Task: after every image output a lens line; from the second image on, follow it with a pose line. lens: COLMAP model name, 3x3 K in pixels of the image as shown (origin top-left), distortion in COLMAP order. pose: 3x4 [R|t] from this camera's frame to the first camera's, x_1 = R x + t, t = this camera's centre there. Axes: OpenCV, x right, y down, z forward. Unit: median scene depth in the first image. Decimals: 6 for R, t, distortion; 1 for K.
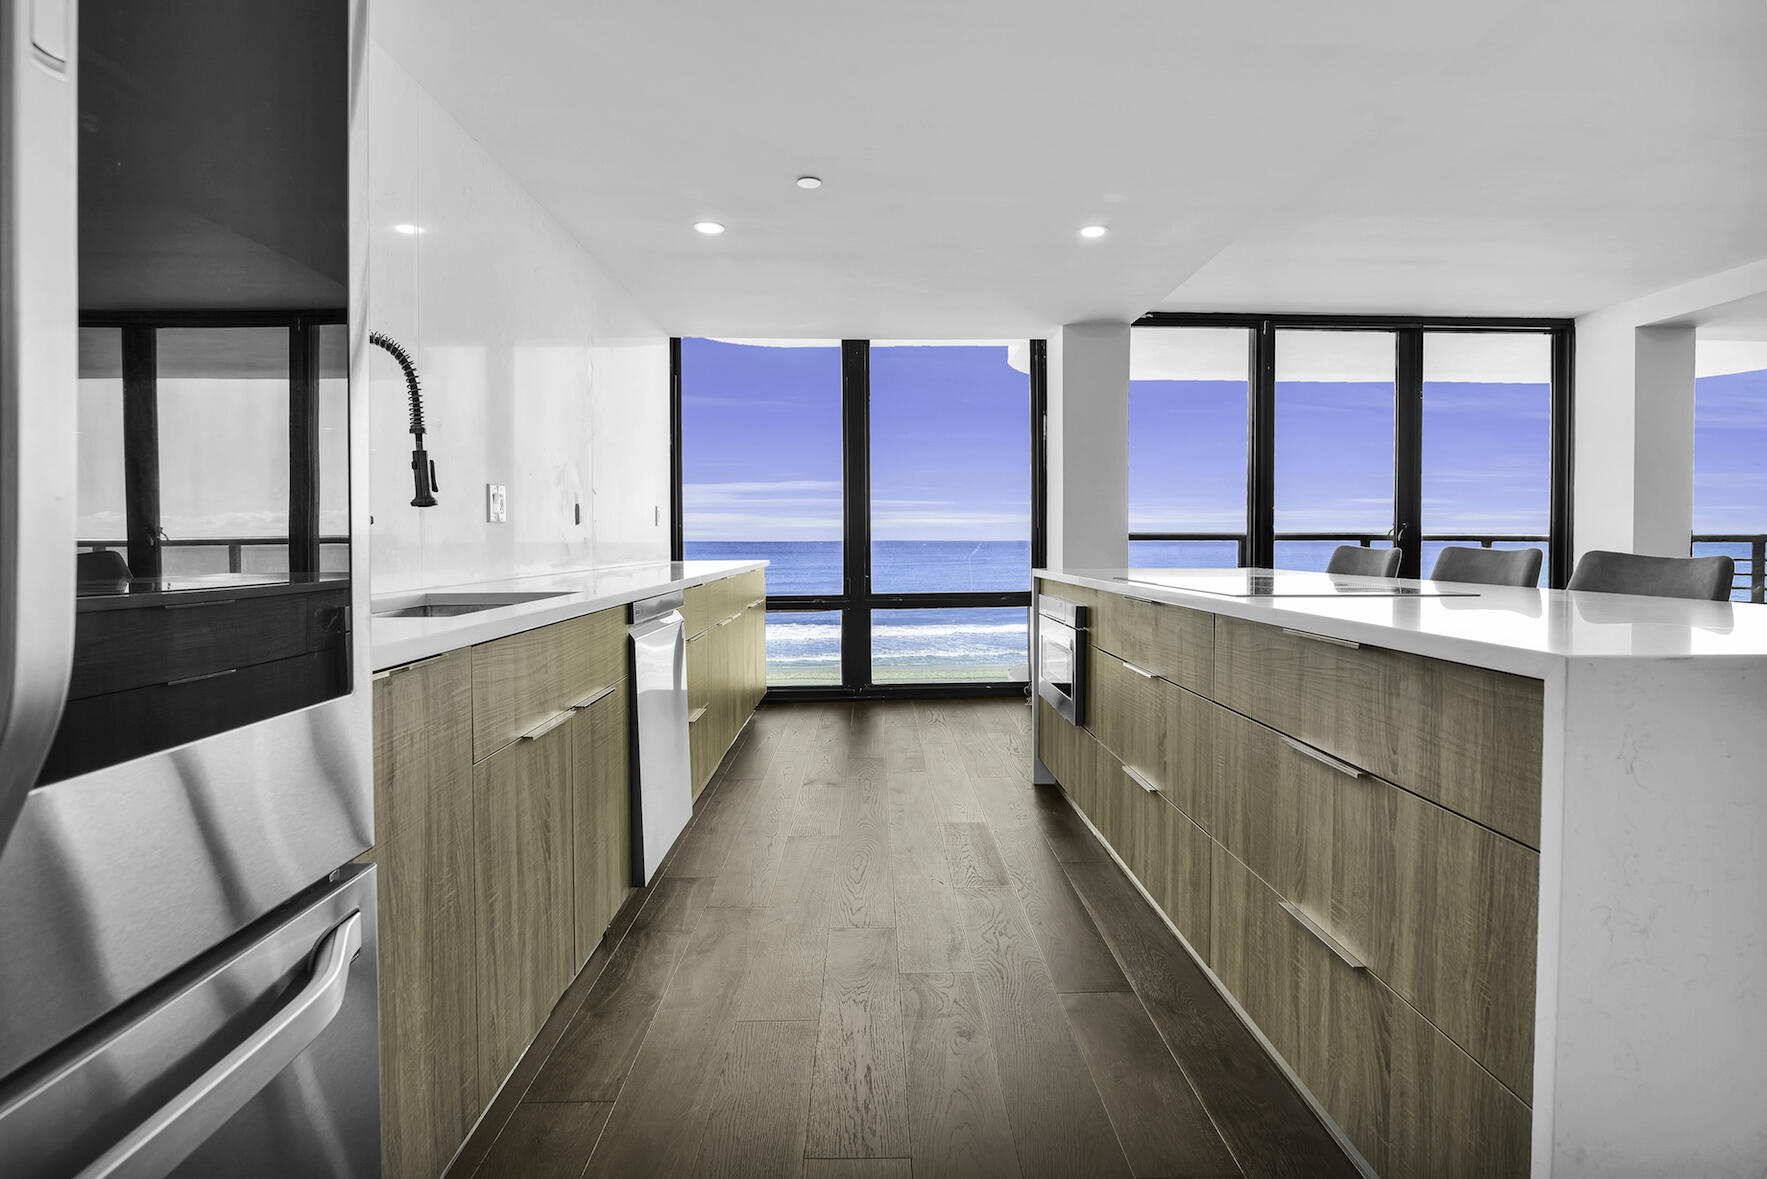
lens RADIAL K [[866.5, 0, 908.6], [0, 866.5, 575.4], [0, 0, 1]] dist [-0.013134, -0.000083]
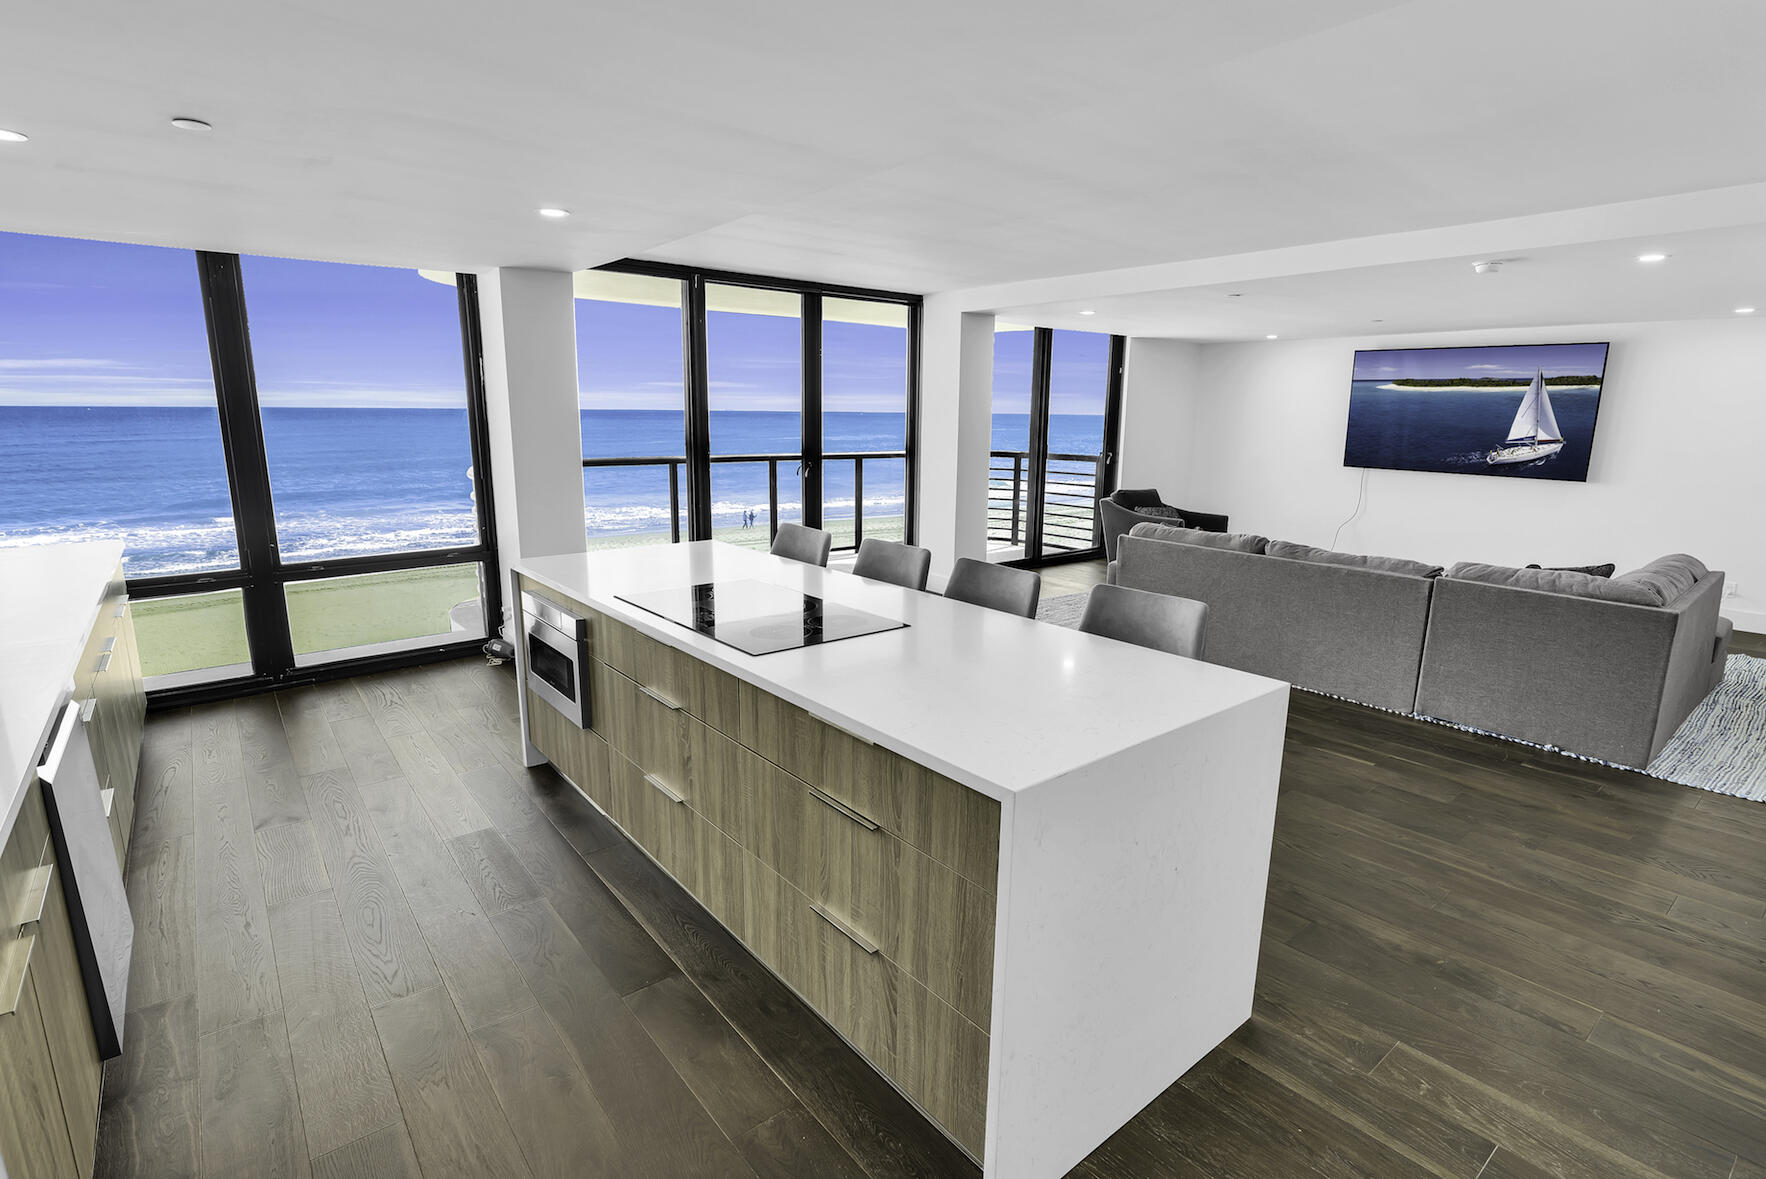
lens RADIAL K [[850.2, 0, 883.0], [0, 850.2, 589.5], [0, 0, 1]] dist [-0.015617, 0.000106]
pose [[0.800235, -0.109246, 0.589651, -0.141093], [0.002918, 0.983964, 0.178342, -0.233237], [-0.599679, -0.140995, 0.787722, -0.029869]]
